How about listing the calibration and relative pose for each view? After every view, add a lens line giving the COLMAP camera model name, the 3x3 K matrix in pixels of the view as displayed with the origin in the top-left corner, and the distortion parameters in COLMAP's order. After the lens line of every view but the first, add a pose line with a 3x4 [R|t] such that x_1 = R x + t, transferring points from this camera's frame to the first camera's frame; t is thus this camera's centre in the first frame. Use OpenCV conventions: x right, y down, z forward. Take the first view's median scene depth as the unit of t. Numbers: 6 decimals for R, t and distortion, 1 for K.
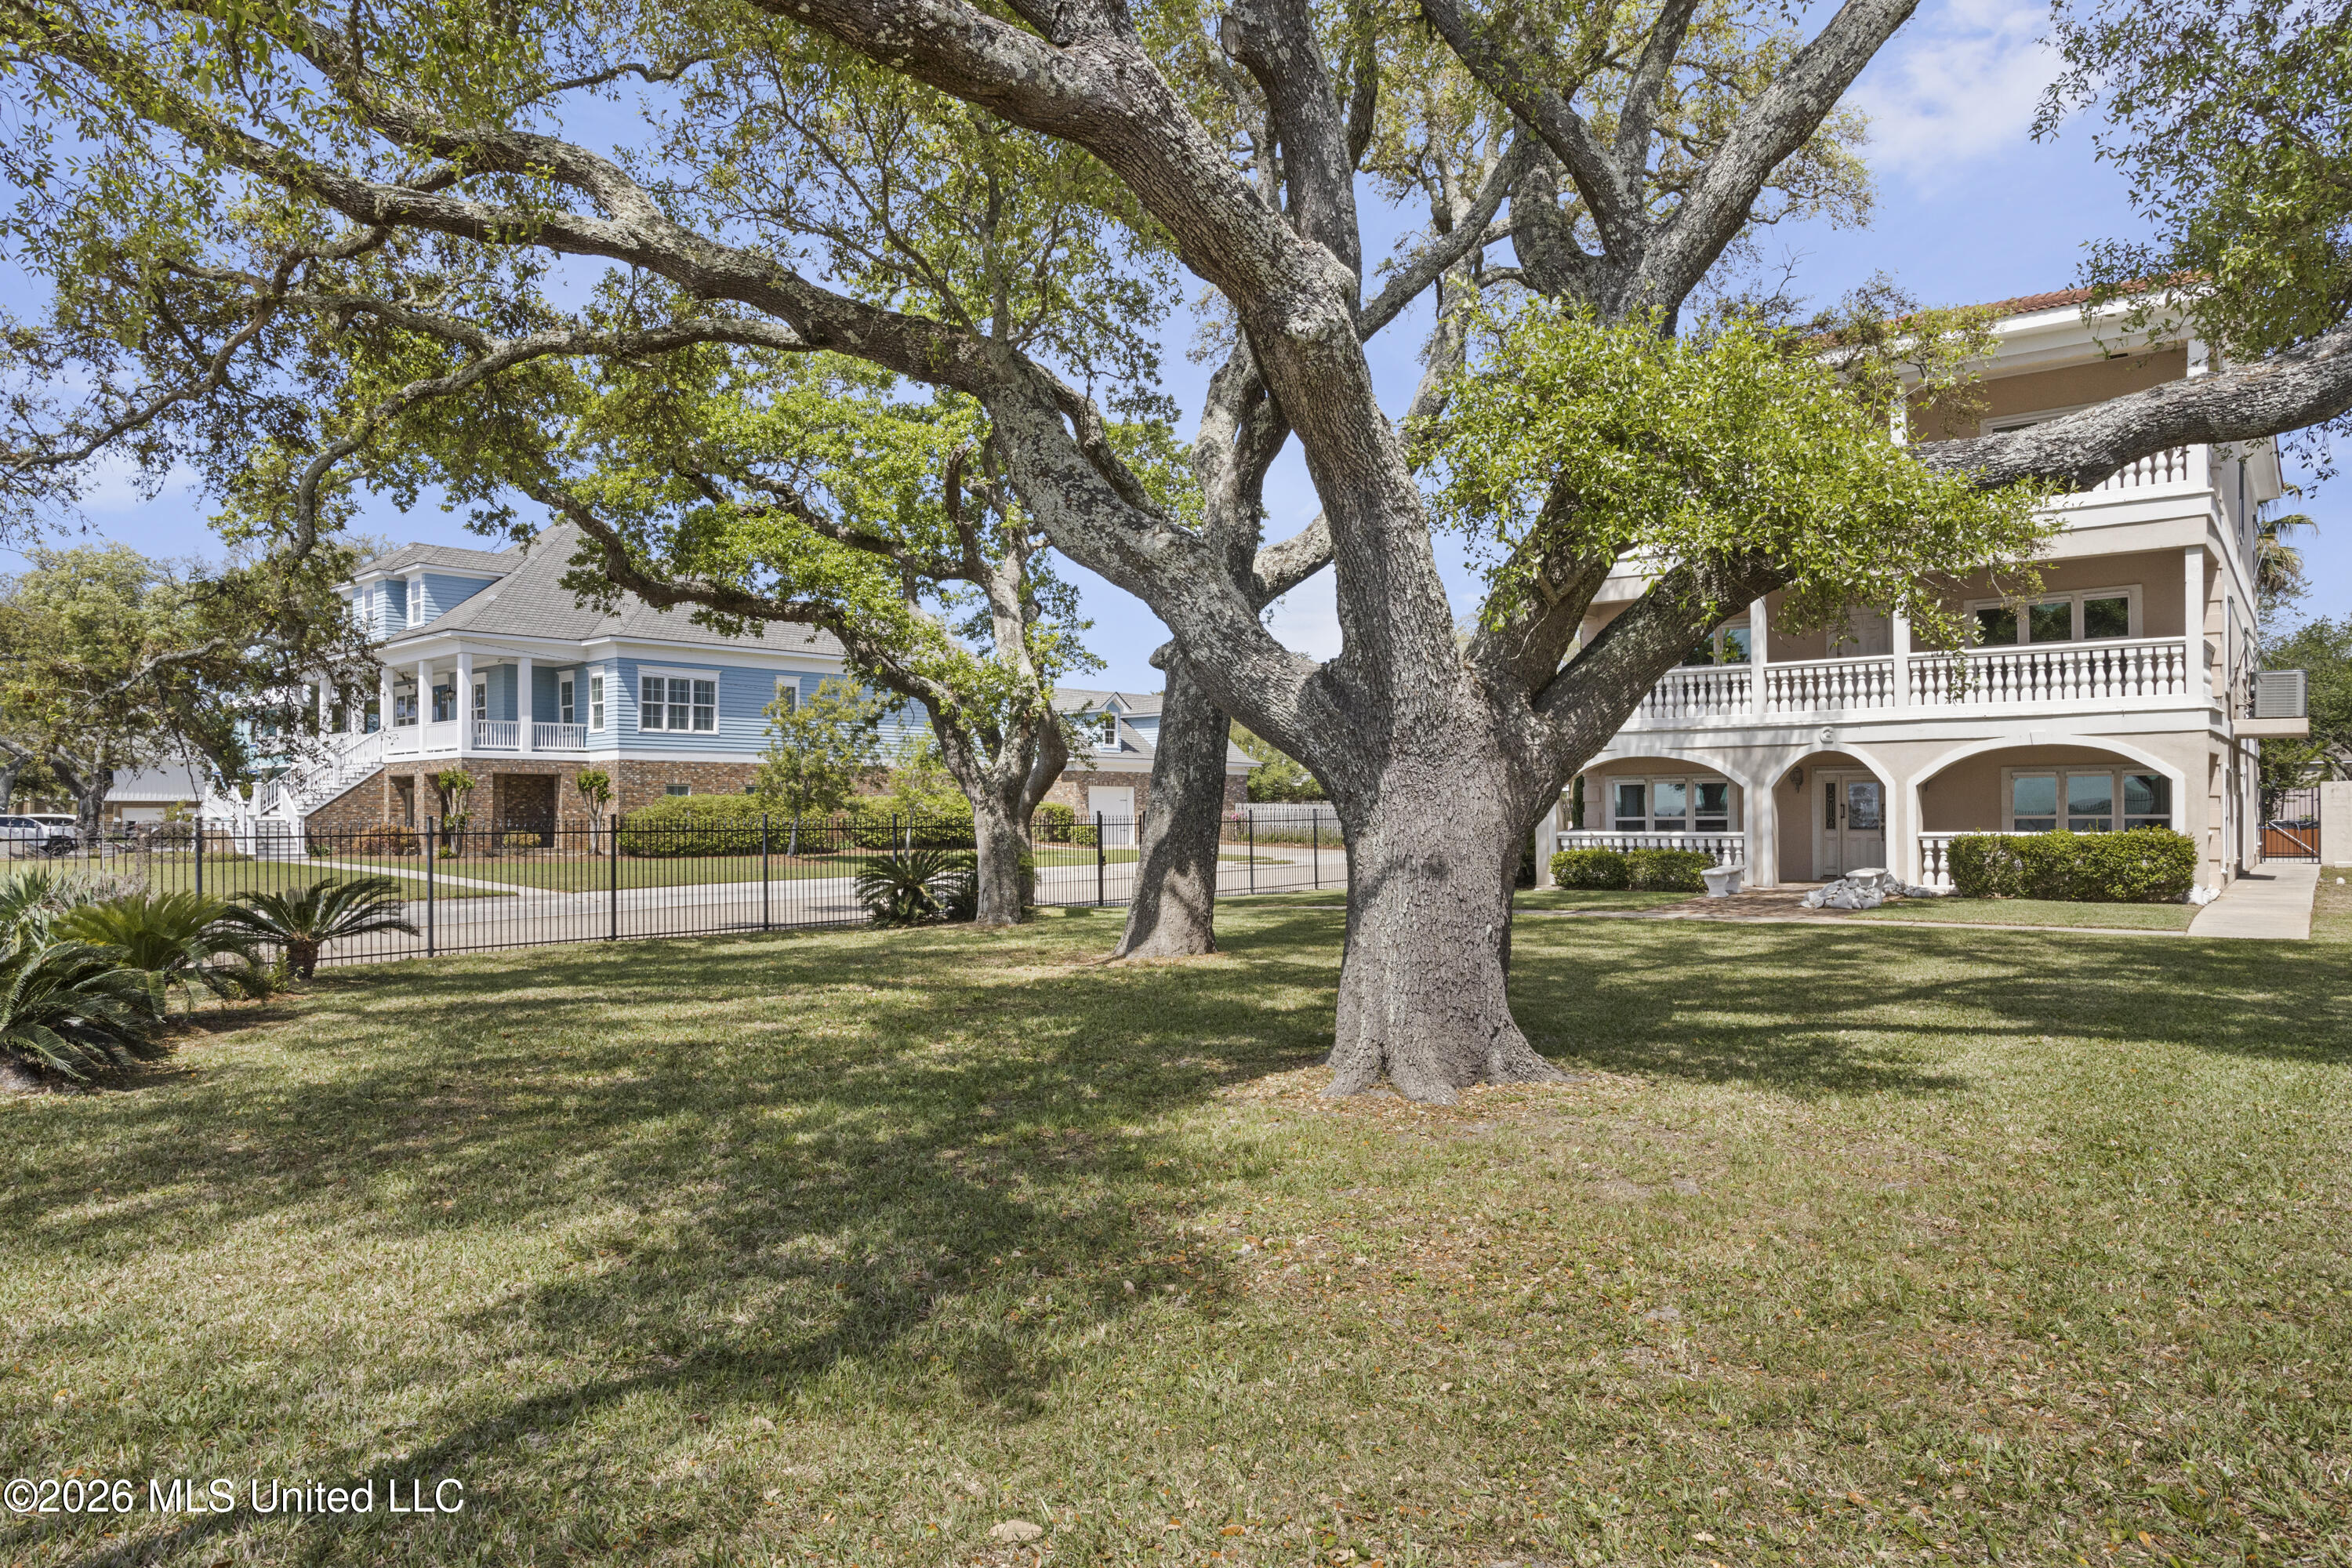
lens RADIAL K [[1480.6, 0, 1160.8], [0, 1480.6, 793.9], [0, 0, 1]] dist [-0.052630, 0.070325]
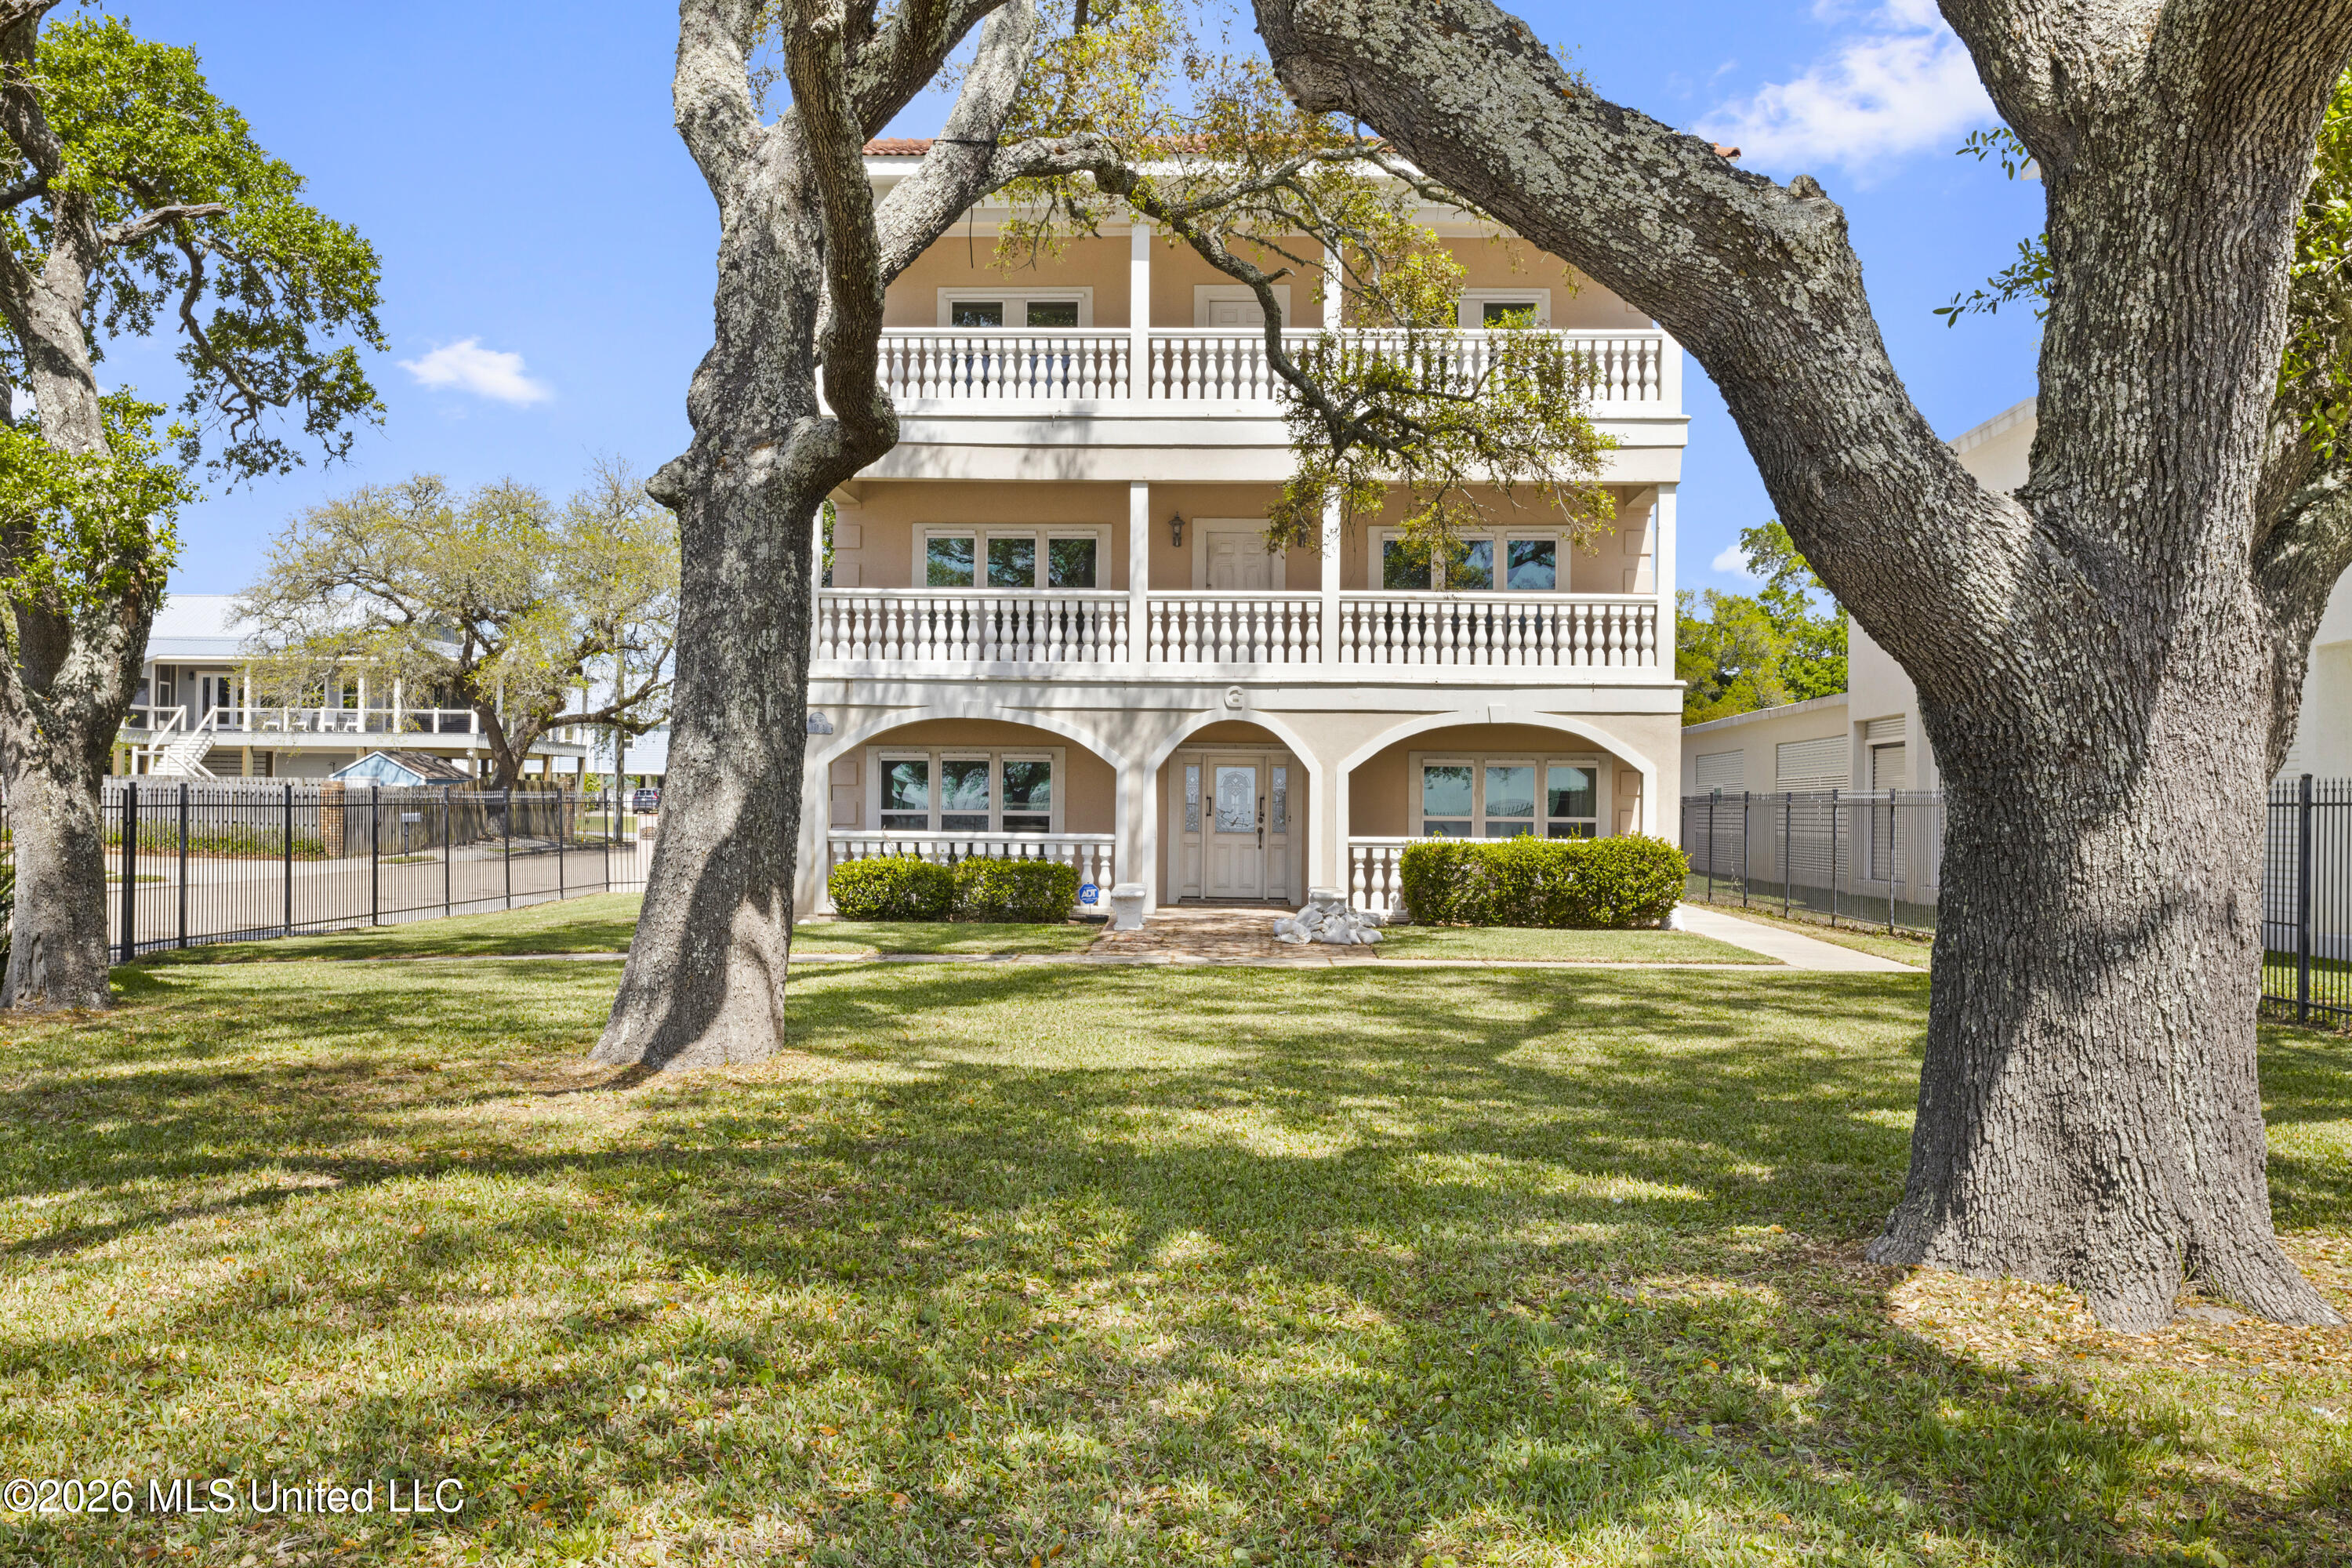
lens RADIAL K [[2165.9, 0, 1165.8], [0, 2165.9, 767.7], [0, 0, 1]] dist [0.005554, 0.023155]
pose [[0.816403, 0.027564, 0.576825, -0.176579], [-0.025184, 0.999609, -0.012123, 0.006879], [-0.576934, -0.004629, 0.816778, 0.170616]]
